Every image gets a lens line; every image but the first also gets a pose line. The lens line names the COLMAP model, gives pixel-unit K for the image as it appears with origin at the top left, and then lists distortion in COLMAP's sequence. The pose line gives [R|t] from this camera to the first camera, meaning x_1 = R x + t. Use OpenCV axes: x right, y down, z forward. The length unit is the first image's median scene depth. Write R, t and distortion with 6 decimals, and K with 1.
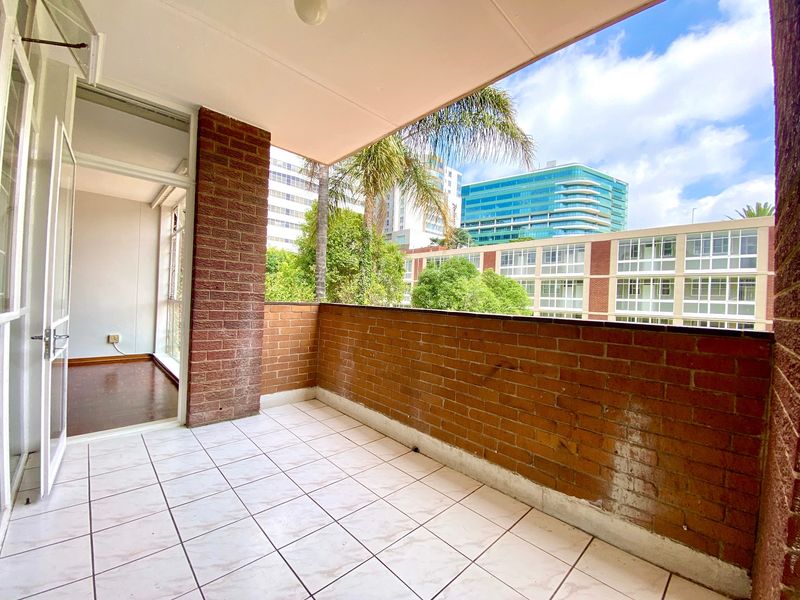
lens RADIAL K [[325.2, 0, 402.5], [0, 325.2, 298.6], [0, 0, 1]] dist [-0.003612, -0.000552]
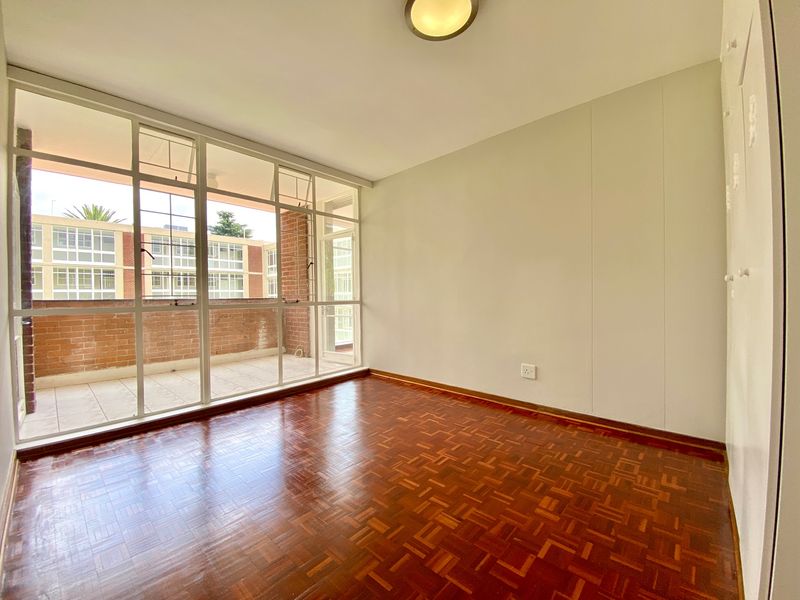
lens RADIAL K [[325.2, 0, 401.5], [0, 325.2, 298.0], [0, 0, 1]] dist [-0.003612, -0.000552]
pose [[-0.069218, -0.045789, 0.996550, -0.235342], [0.008665, 0.998881, 0.046498, -0.006091], [-0.997564, 0.011853, -0.068744, -0.028008]]
